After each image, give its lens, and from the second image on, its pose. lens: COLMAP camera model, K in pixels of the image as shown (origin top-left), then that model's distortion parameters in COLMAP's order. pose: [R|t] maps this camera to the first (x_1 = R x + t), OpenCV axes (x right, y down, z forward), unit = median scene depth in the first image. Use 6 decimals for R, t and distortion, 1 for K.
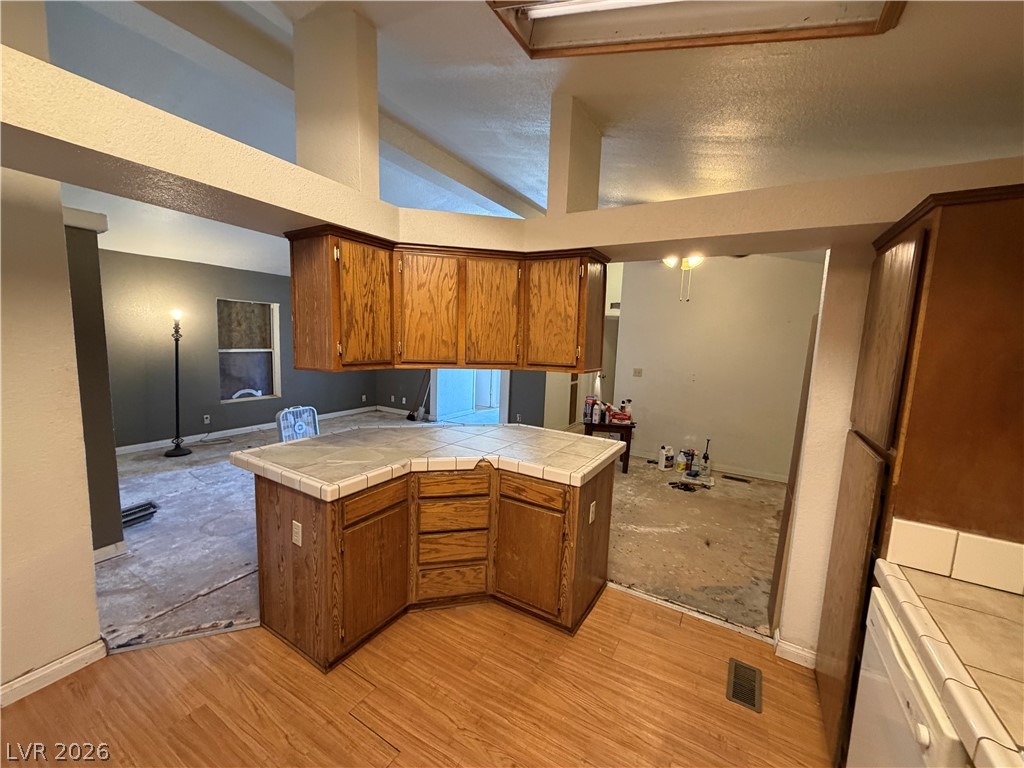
lens RADIAL K [[407.9, 0, 513.8], [0, 407.9, 383.1], [0, 0, 1]] dist [-0.002295, 0.002303]
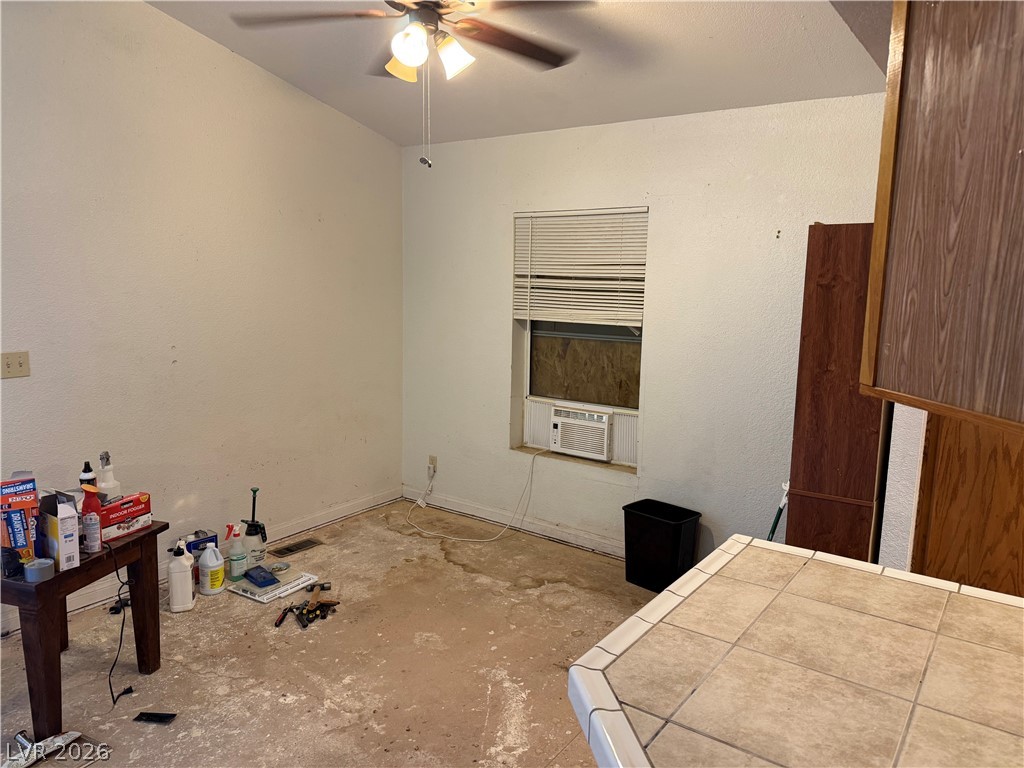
lens RADIAL K [[715.3, 0, 511.4], [0, 715.3, 385.1], [0, 0, 1]] dist [0.036875, -0.038599]
pose [[0.106869, -0.193126, 0.975336, -0.510672], [0.106033, 0.977574, 0.181951, -0.185458], [-0.988603, 0.083973, 0.124951, 1.449327]]
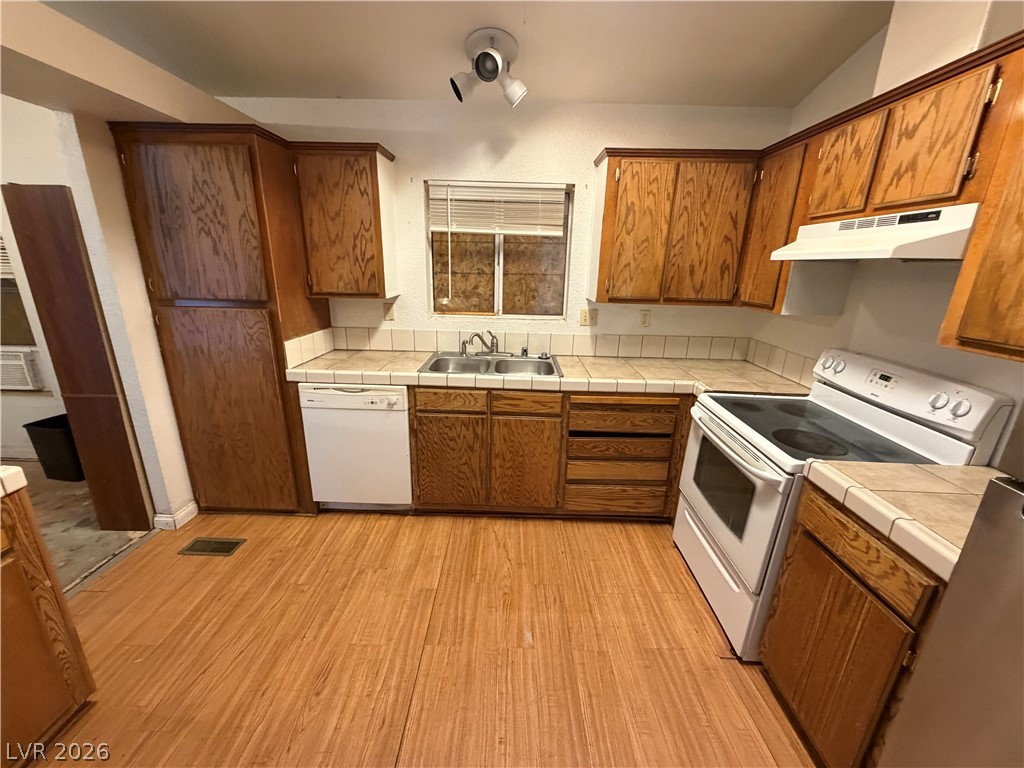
lens RADIAL K [[407.9, 0, 506.8], [0, 407.9, 382.3], [0, 0, 1]] dist [-0.002295, 0.002303]
pose [[-0.481936, -0.297159, 0.824278, -0.556272], [0.062997, 0.926549, 0.370862, -0.040767], [-0.873939, 0.230659, -0.427817, 0.609373]]
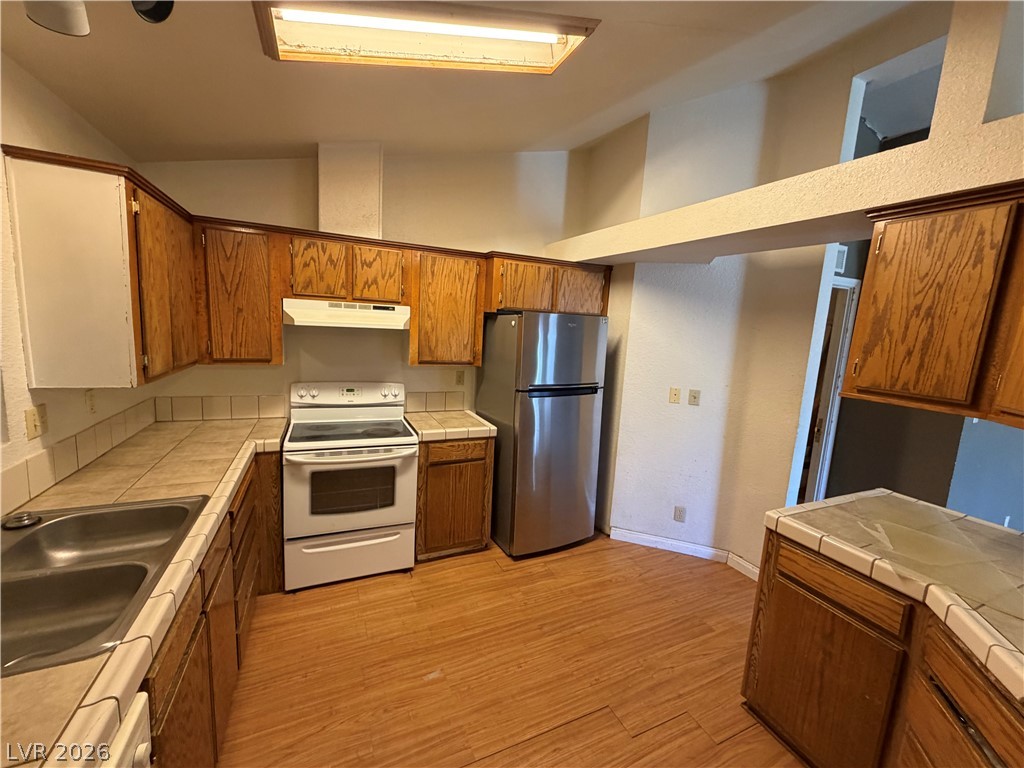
lens RADIAL K [[407.9, 0, 509.9], [0, 407.9, 382.9], [0, 0, 1]] dist [-0.002295, 0.002303]
pose [[-0.579748, 0.043946, -0.813610, 0.511856], [-0.174711, 0.968615, 0.176810, -0.069764], [0.795845, 0.244652, -0.553875, 0.805541]]
